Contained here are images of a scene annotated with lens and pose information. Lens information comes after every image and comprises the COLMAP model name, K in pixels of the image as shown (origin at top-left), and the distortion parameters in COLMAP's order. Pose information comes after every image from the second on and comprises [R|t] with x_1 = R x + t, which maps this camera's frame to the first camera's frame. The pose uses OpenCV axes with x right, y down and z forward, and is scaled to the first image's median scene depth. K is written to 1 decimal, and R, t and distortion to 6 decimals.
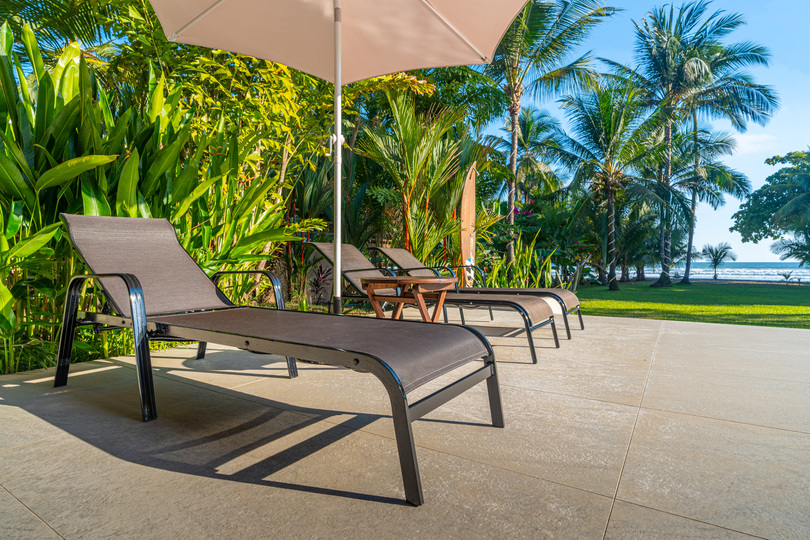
lens RADIAL K [[435.0, 0, 403.4], [0, 435.0, 258.5], [0, 0, 1]] dist [0.000035, 0.001084]
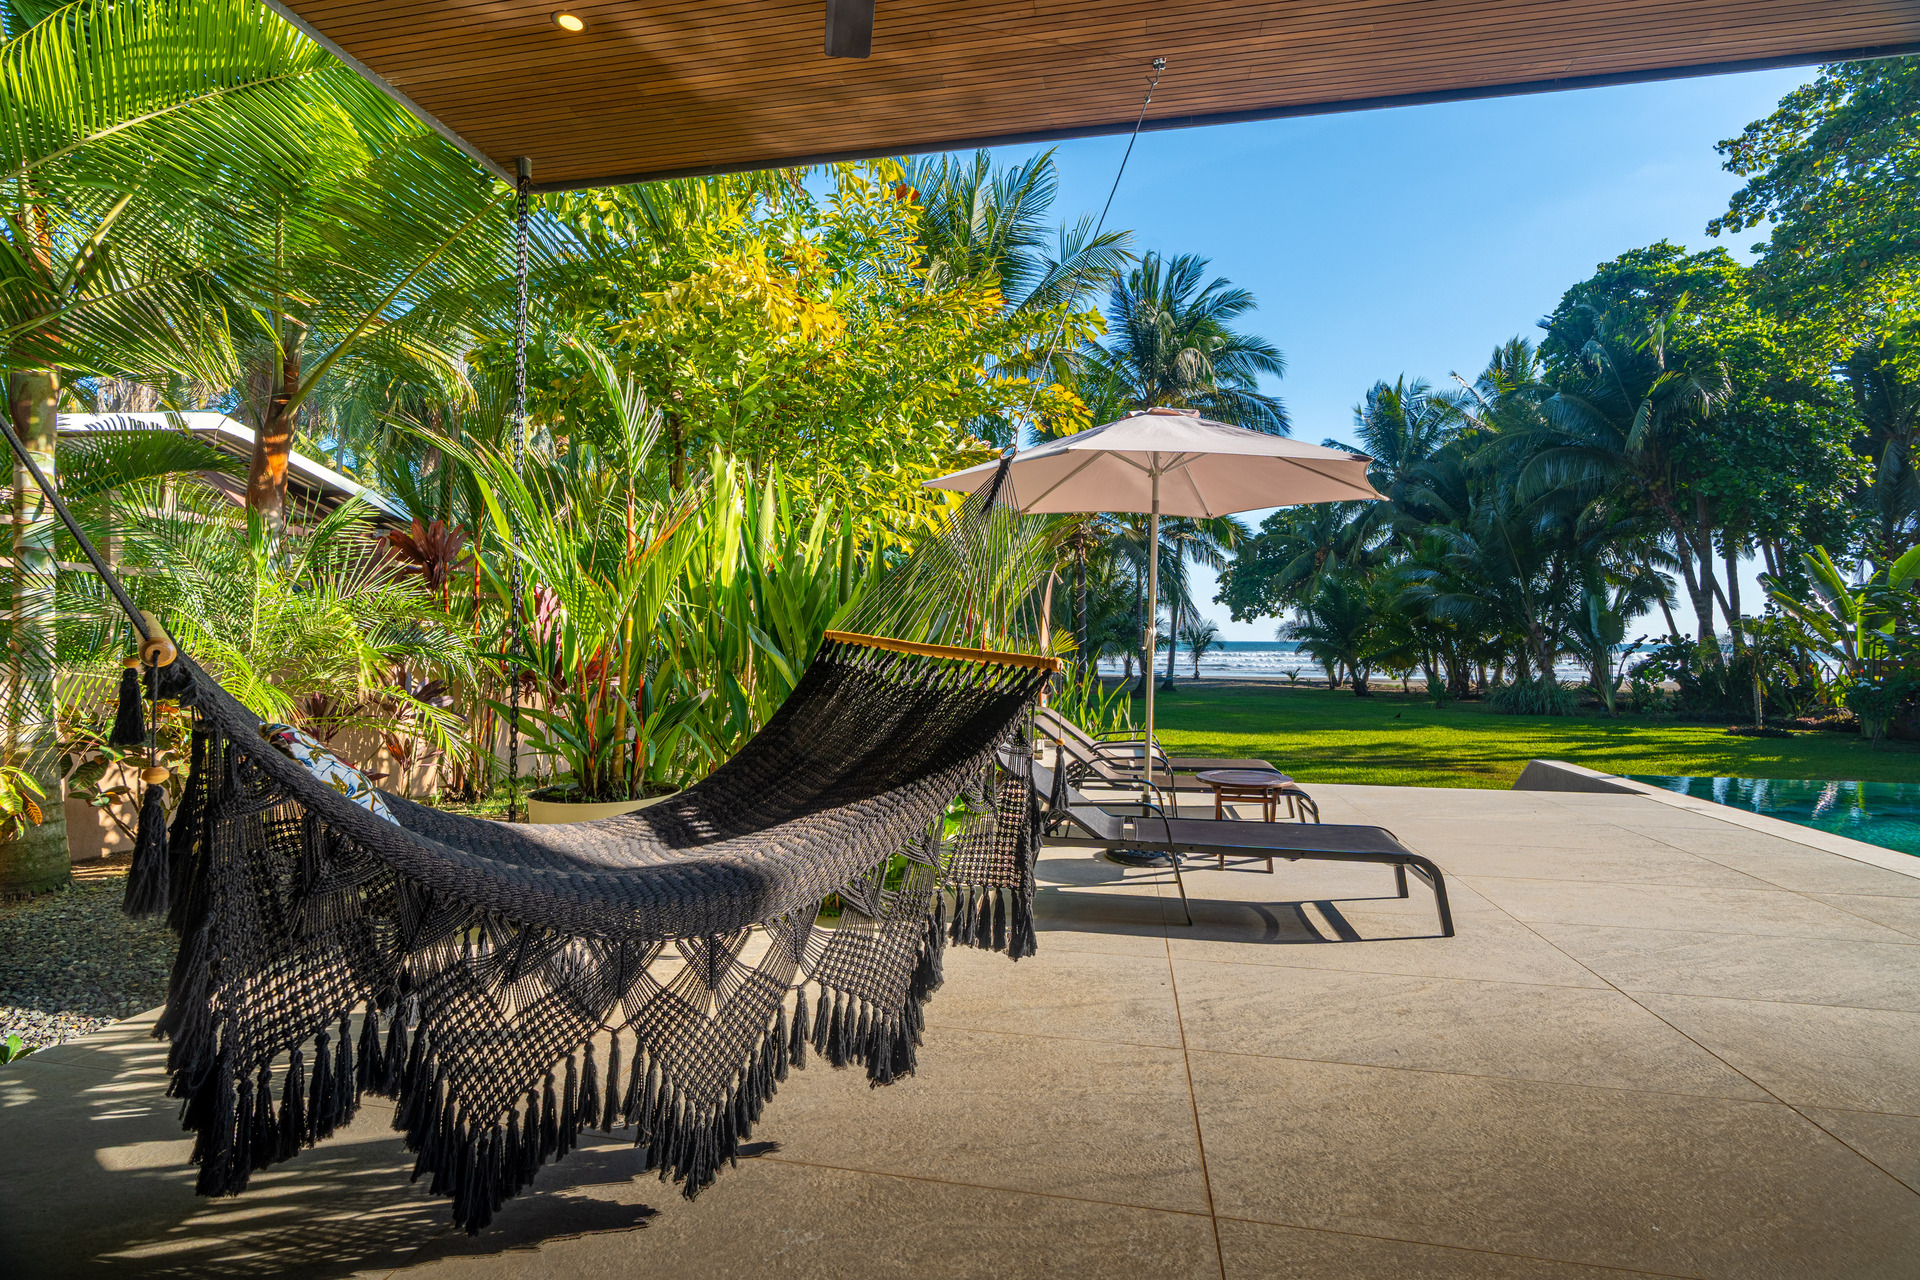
lens RADIAL K [[870.1, 0, 960.0], [0, 870.1, 640.0], [0, 0, 1]] dist [-0.002241, -0.000915]
pose [[0.924693, -0.002758, 0.380703, -0.130726], [-0.001267, 0.999946, 0.010323, -0.030431], [-0.380711, -0.010028, 0.924640, -0.068024]]
